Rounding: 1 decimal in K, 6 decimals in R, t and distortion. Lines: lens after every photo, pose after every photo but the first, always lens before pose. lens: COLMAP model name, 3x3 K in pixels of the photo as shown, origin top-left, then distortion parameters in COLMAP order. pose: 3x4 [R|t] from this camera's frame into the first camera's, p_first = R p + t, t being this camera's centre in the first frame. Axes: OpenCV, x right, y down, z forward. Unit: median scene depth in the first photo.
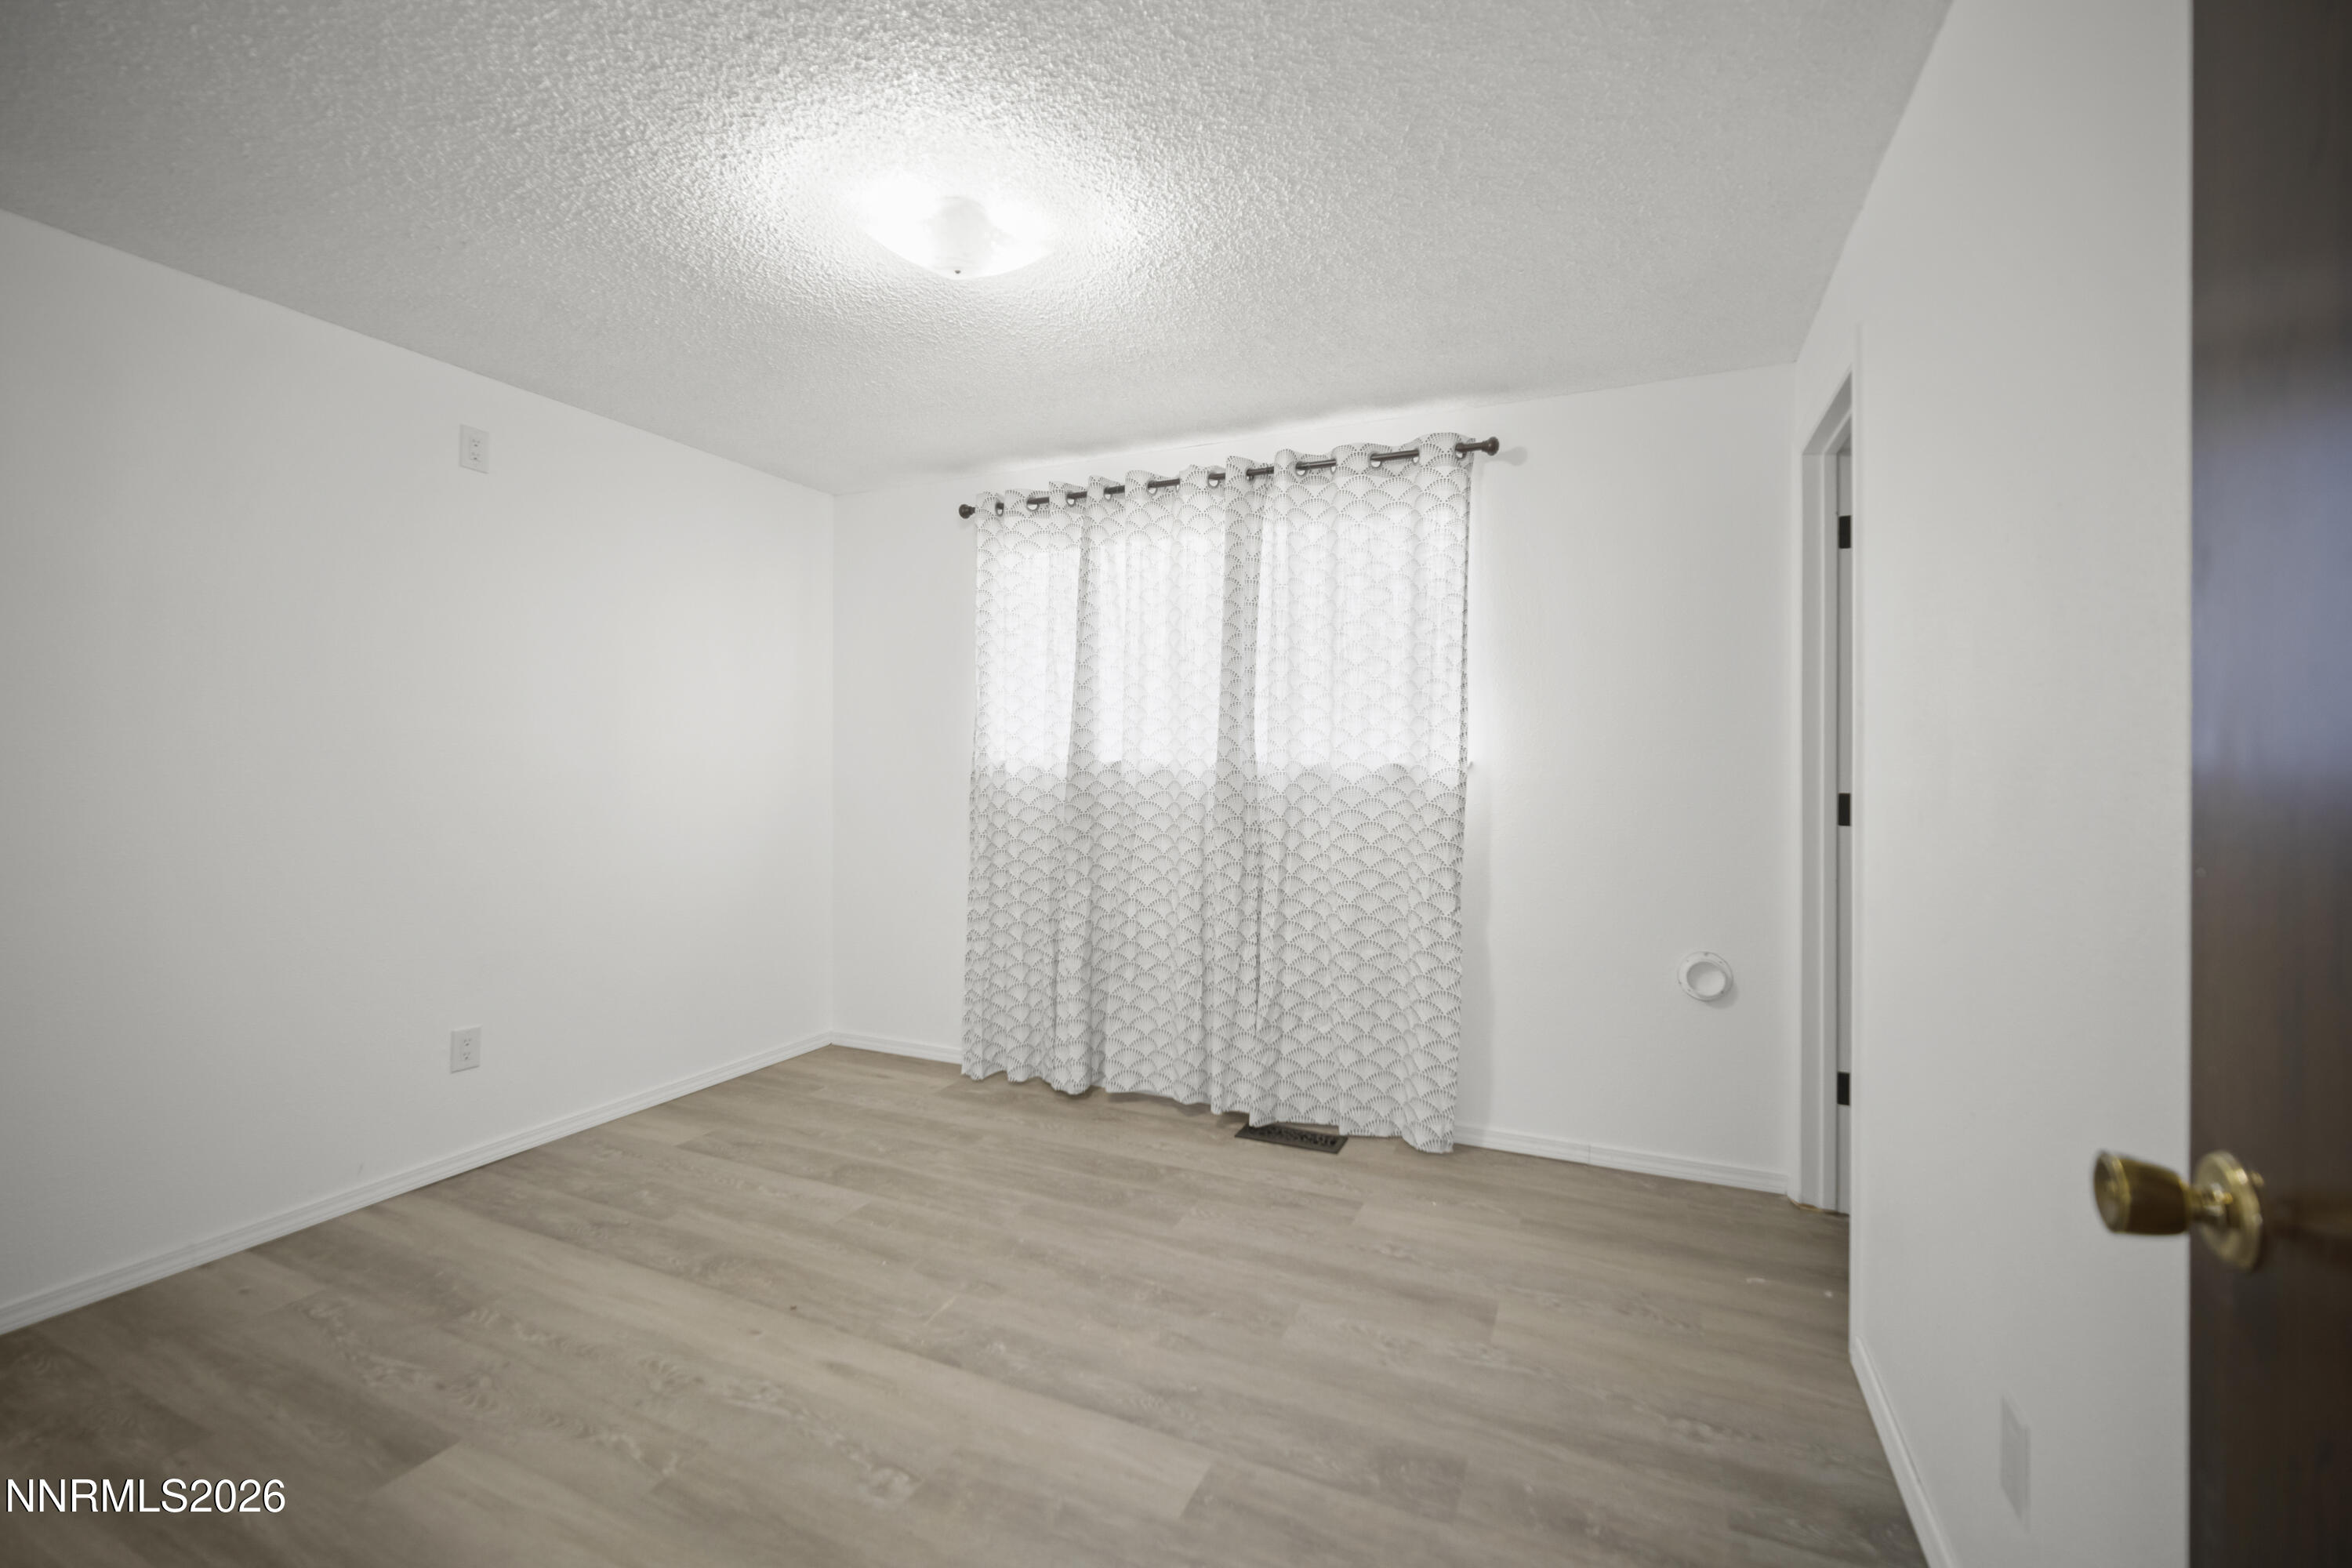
lens RADIAL K [[980.3, 0, 1152.6], [0, 980.3, 774.7], [0, 0, 1]] dist [-0.001075, -0.000788]
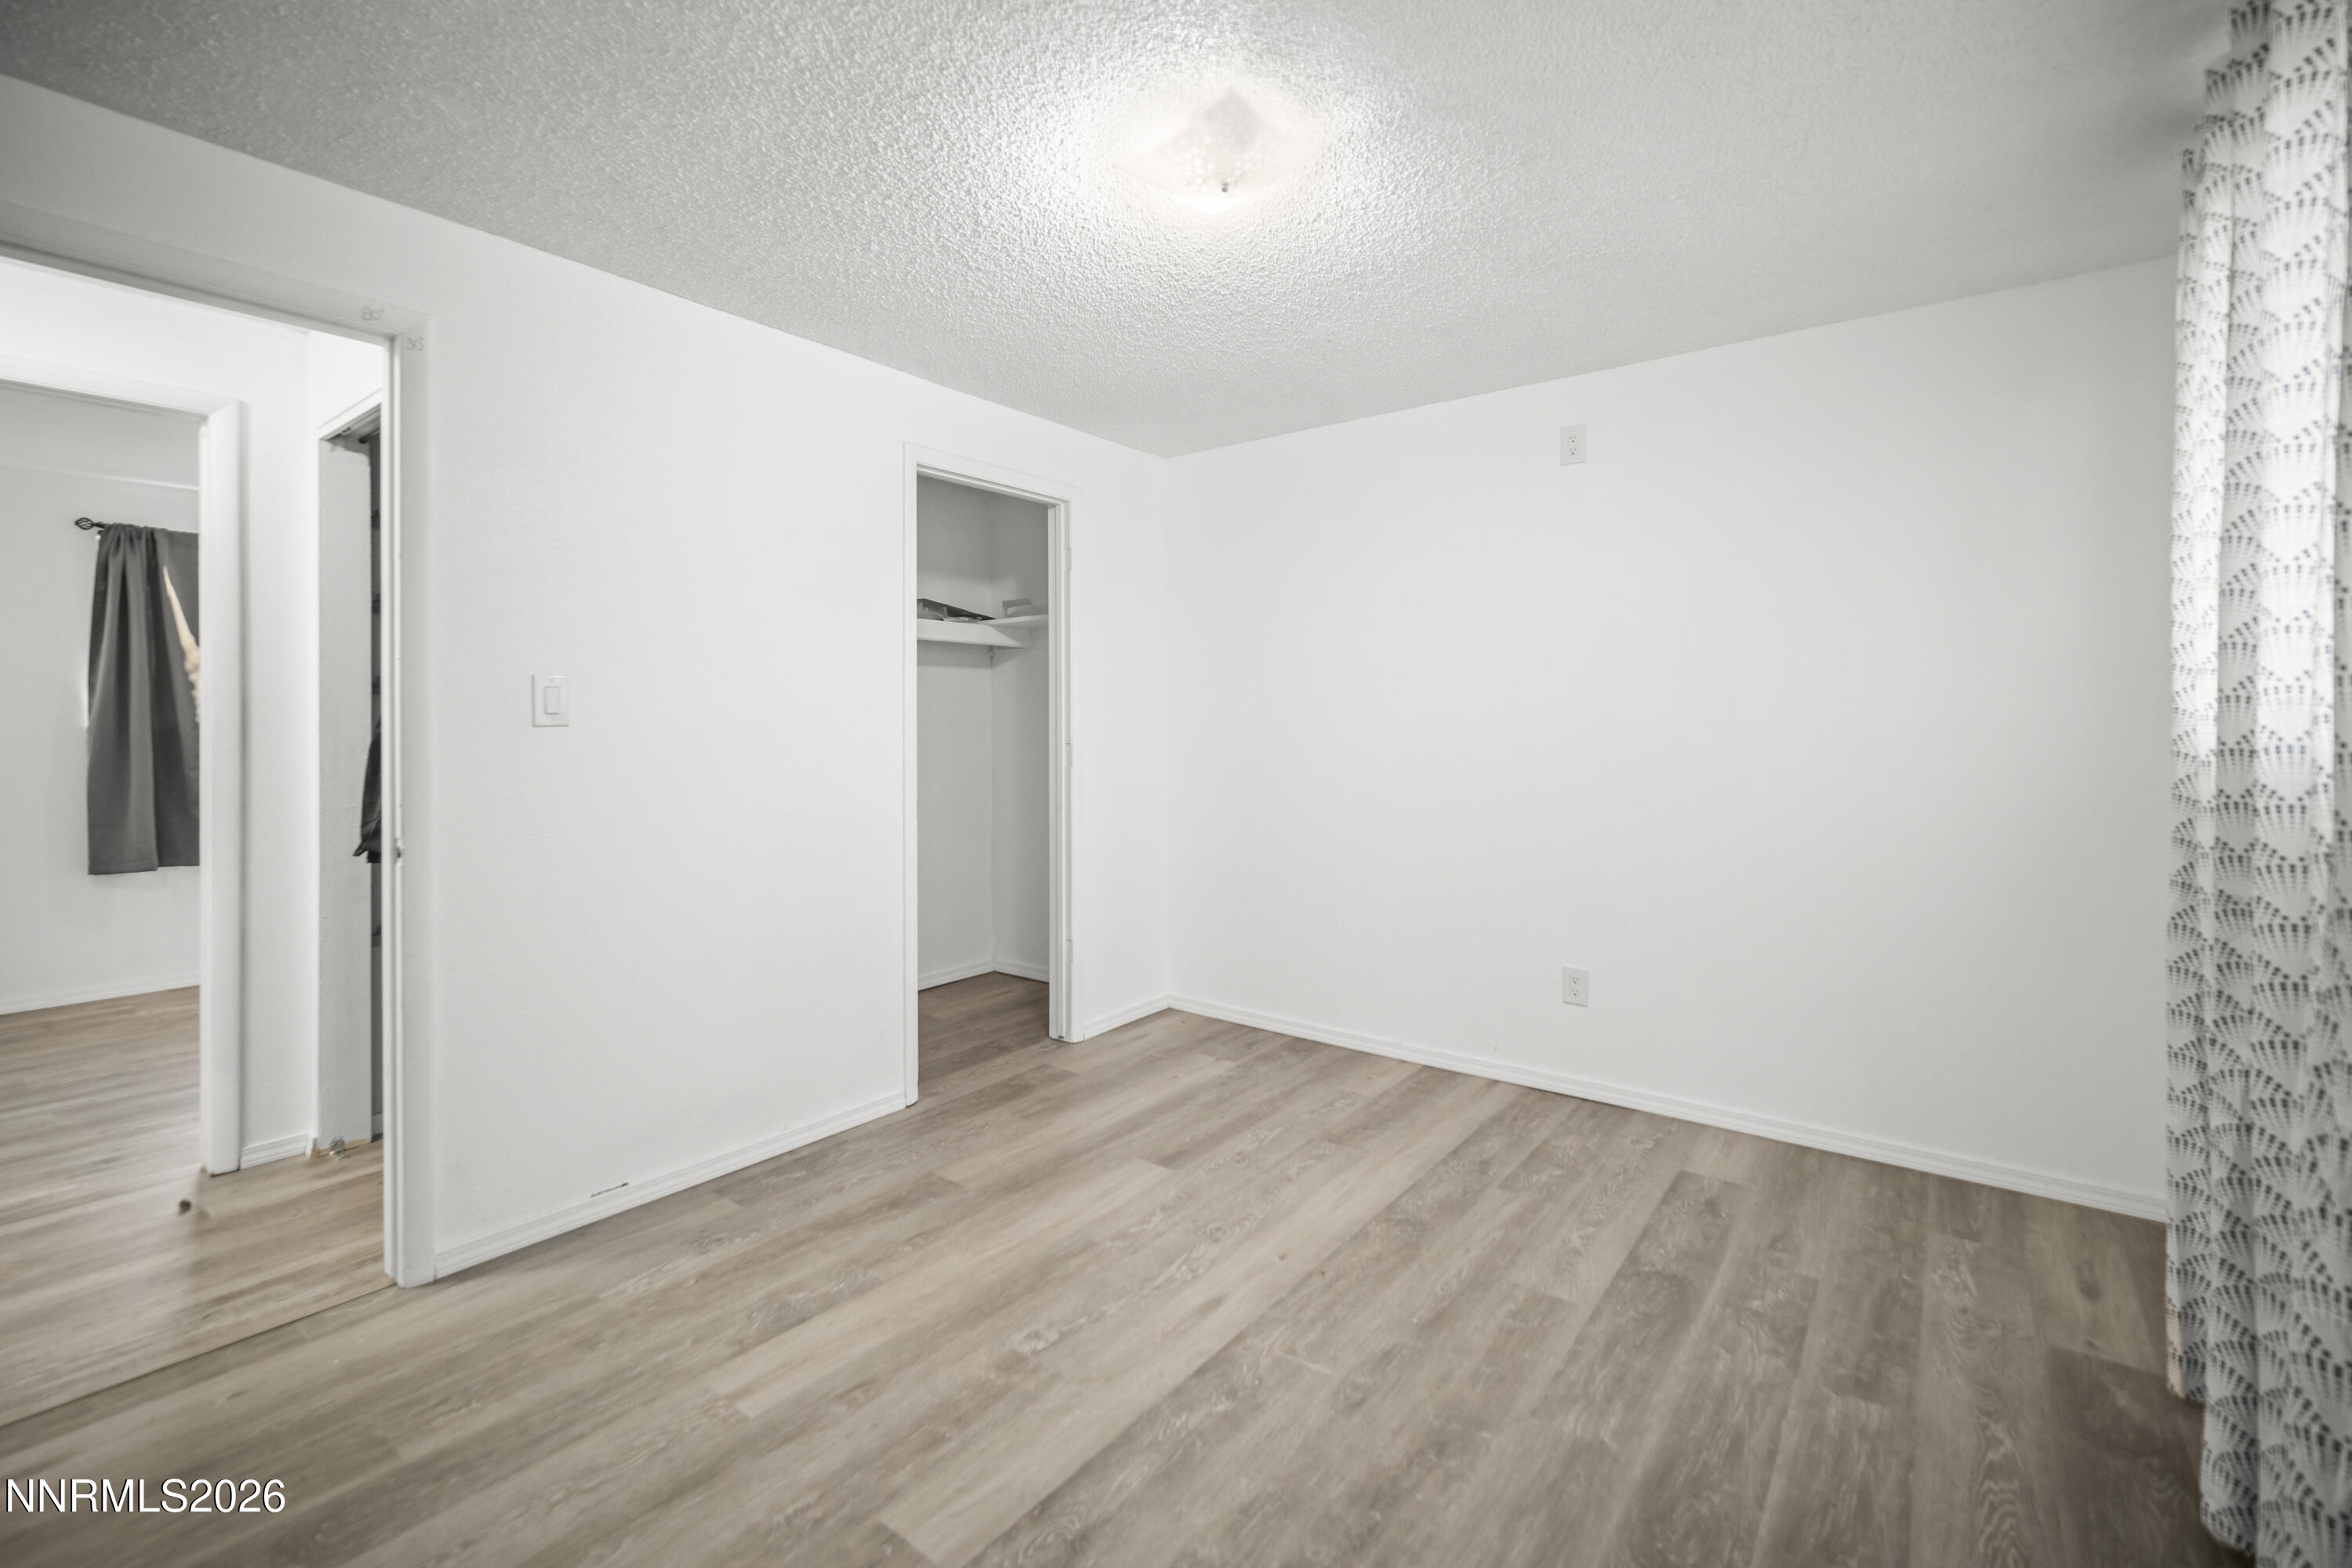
lens RADIAL K [[1017.1, 0, 1154.2], [0, 1017.1, 686.9], [0, 0, 1]] dist [-0.001607, -0.000131]
pose [[-0.214545, -0.038652, -0.975949, 0.596608], [-0.011379, 0.999248, -0.037074, 0.002063], [0.976648, 0.003151, -0.214823, 0.925610]]
